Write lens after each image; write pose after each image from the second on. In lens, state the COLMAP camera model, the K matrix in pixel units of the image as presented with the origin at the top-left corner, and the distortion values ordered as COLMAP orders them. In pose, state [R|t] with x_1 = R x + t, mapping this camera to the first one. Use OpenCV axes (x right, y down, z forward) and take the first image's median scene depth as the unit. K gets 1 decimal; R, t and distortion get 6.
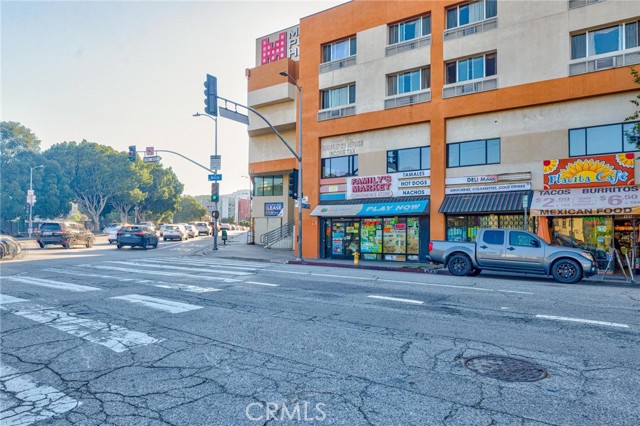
lens RADIAL K [[420.7, 0, 302.9], [0, 420.7, 230.9], [0, 0, 1]] dist [-0.003165, -0.000070]
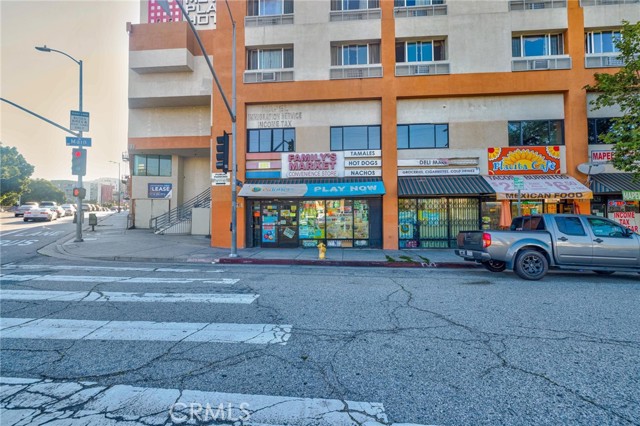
lens RADIAL K [[267.0, 0, 321.3], [0, 267.0, 207.4], [0, 0, 1]] dist [0.001972, 0.000390]
pose [[0.858733, 0.000057, 0.512423, -0.115599], [0.005697, 0.999937, -0.009658, -0.009879], [-0.512391, 0.011212, 0.858679, 0.524161]]
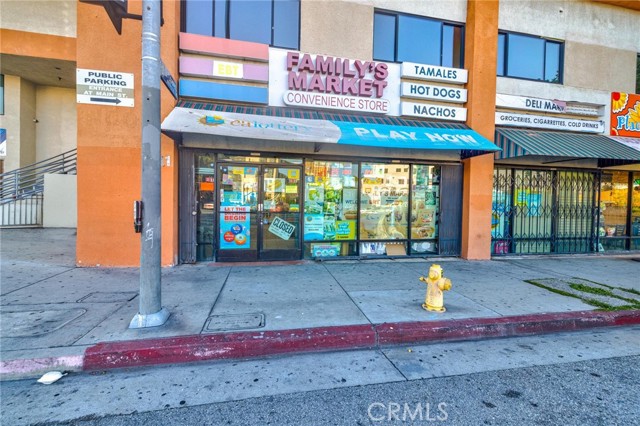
lens RADIAL K [[271.9, 0, 324.1], [0, 271.9, 205.6], [0, 0, 1]] dist [0.001911, 0.000253]
pose [[0.681681, -0.011448, 0.731560, -0.046992], [-0.023455, 0.999022, 0.037489, 0.005827], [-0.731273, -0.042714, 0.680746, 0.851929]]
